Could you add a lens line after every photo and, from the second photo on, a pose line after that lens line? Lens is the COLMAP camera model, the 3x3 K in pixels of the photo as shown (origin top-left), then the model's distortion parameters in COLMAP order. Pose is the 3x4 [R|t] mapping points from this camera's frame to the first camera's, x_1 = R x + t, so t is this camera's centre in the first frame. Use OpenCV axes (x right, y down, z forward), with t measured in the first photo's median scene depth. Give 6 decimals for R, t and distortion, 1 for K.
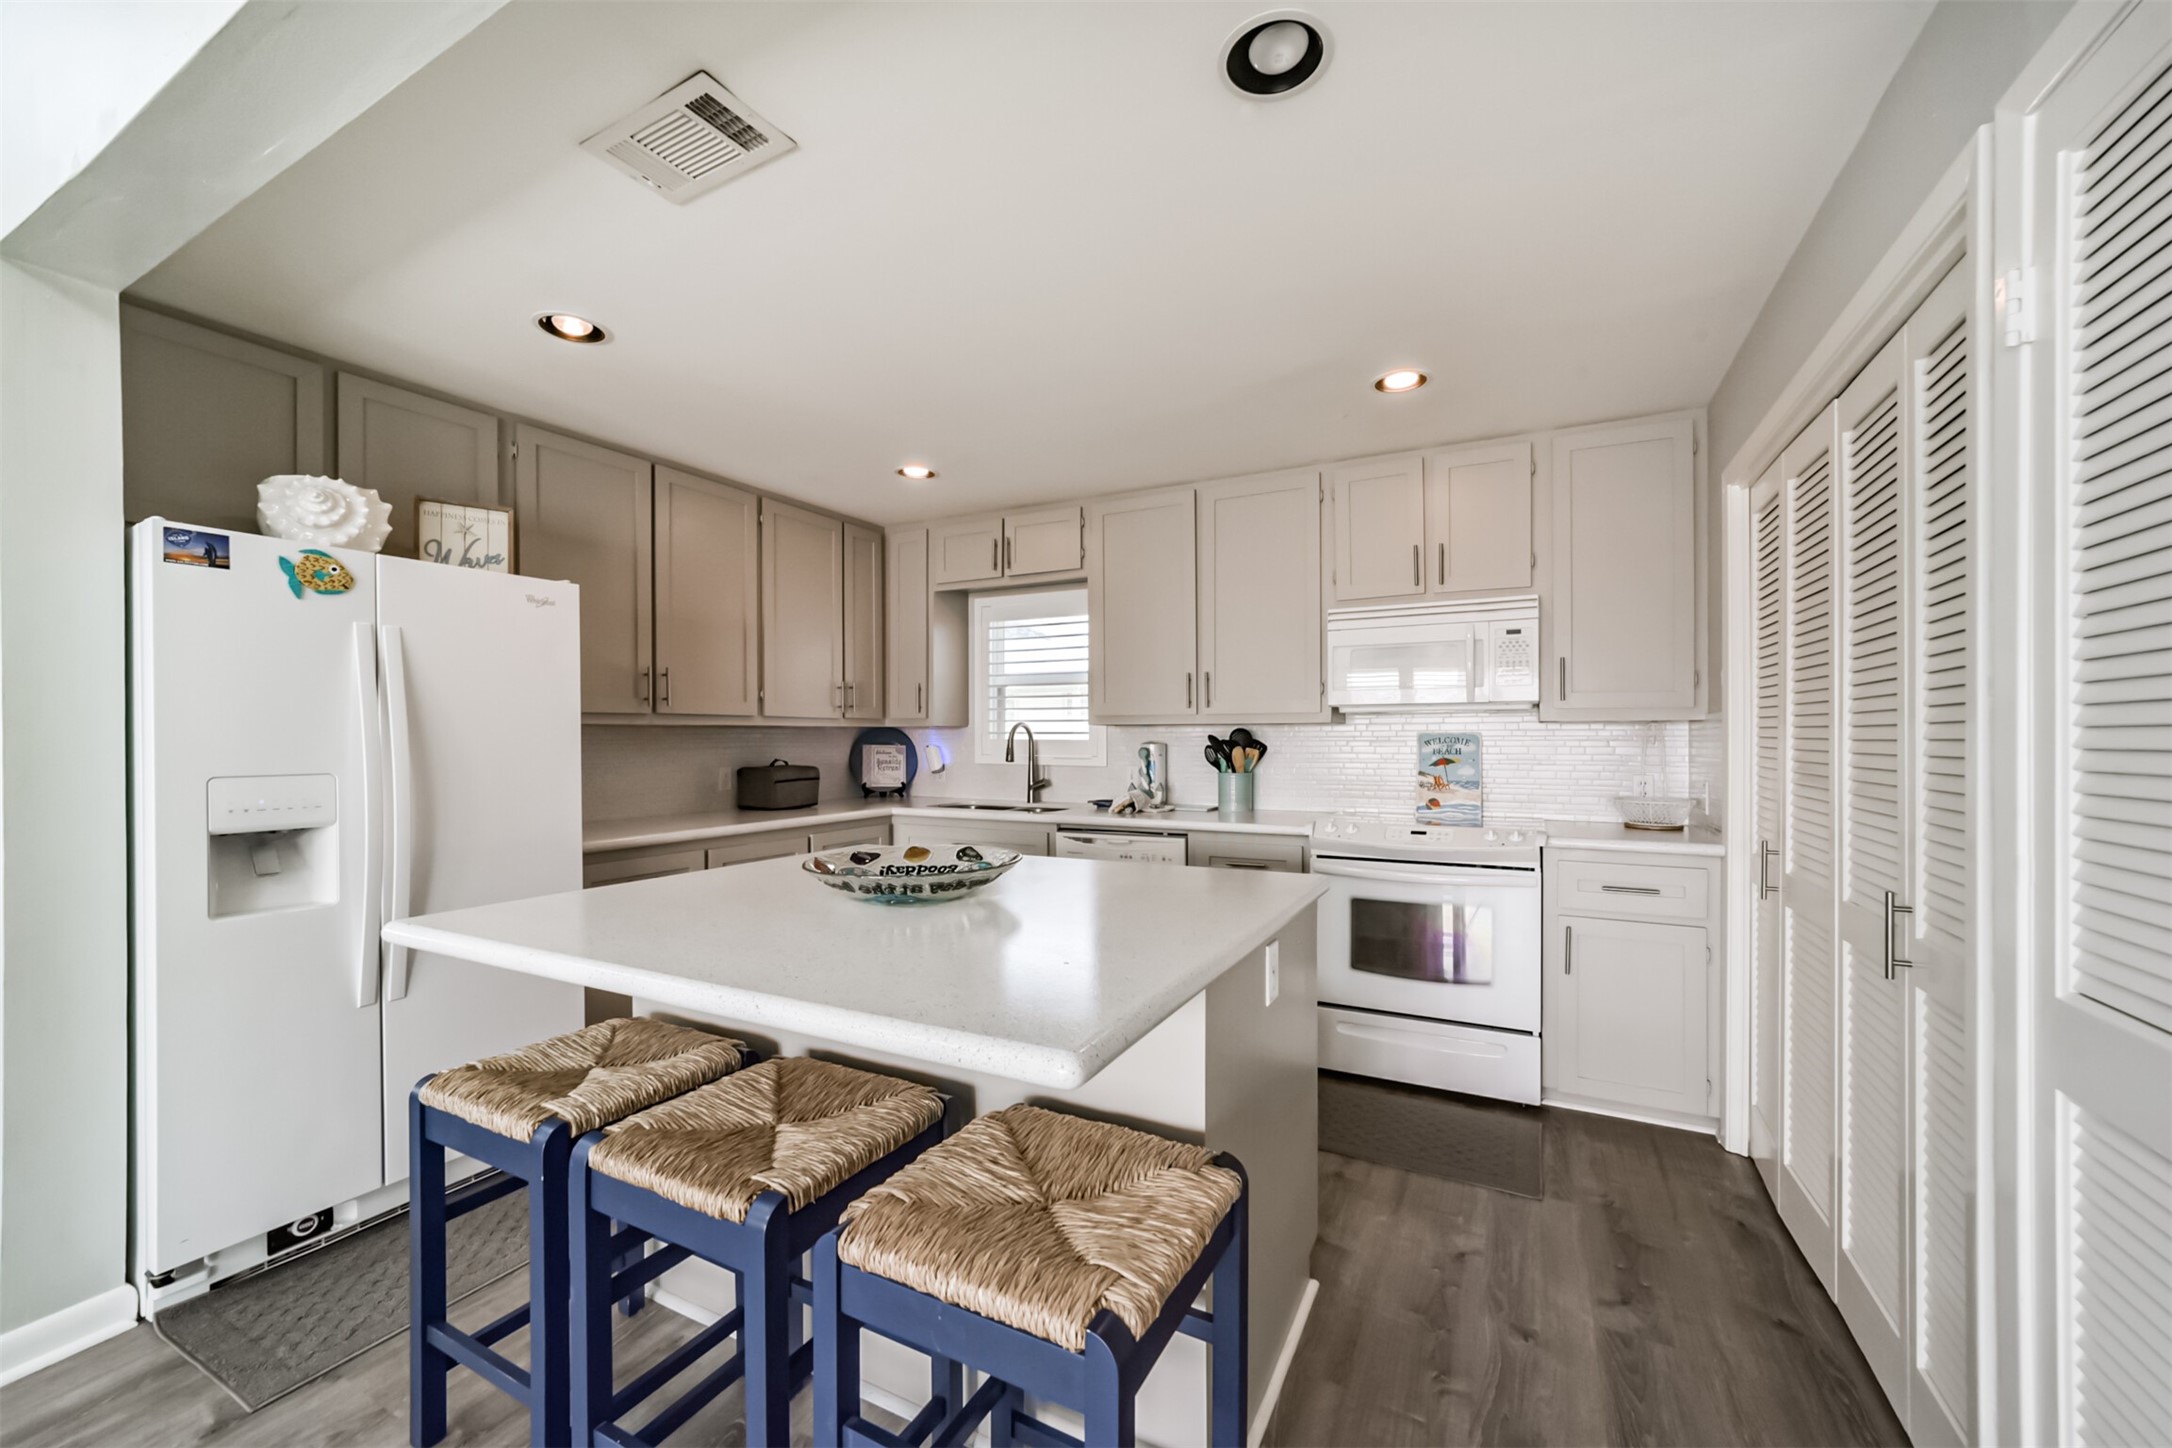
lens RADIAL K [[834.6, 0, 1087.7], [0, 834.6, 739.4], [0, 0, 1]] dist [-0.019276, 0.008955]
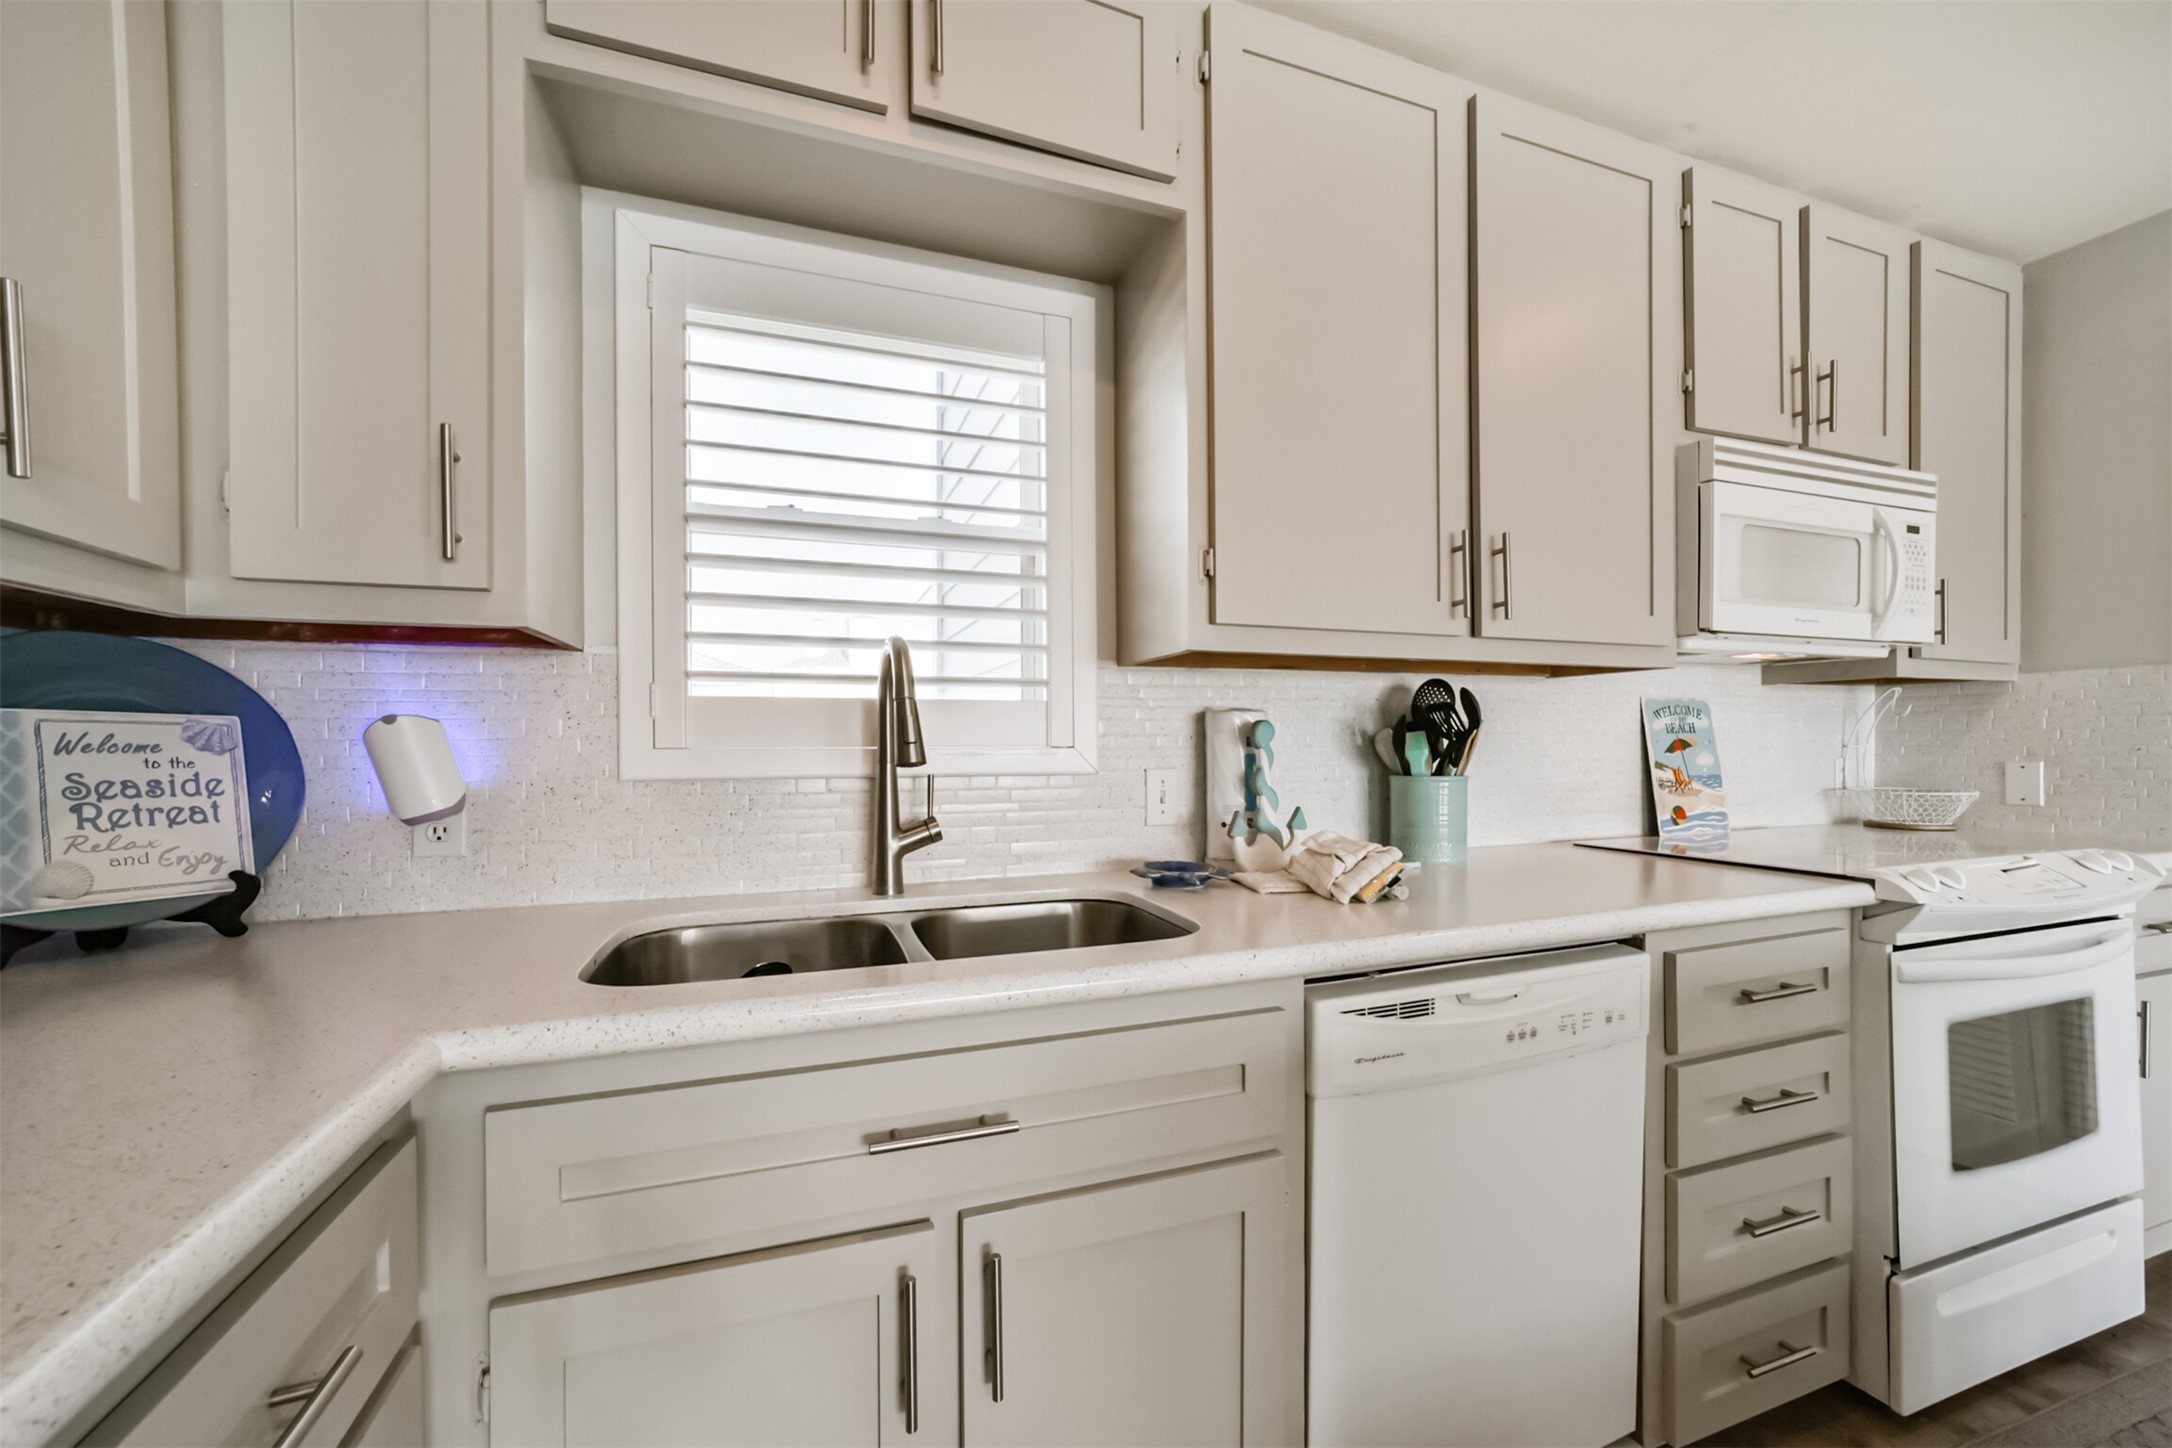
lens RADIAL K [[845.6, 0, 1089.0], [0, 845.6, 747.1], [0, 0, 1]] dist [-0.022499, 0.009710]
pose [[0.673094, -0.006588, 0.739527, -0.309446], [0.006929, 0.999973, 0.002601, 0.023045], [-0.739524, 0.003373, 0.673121, 0.880126]]
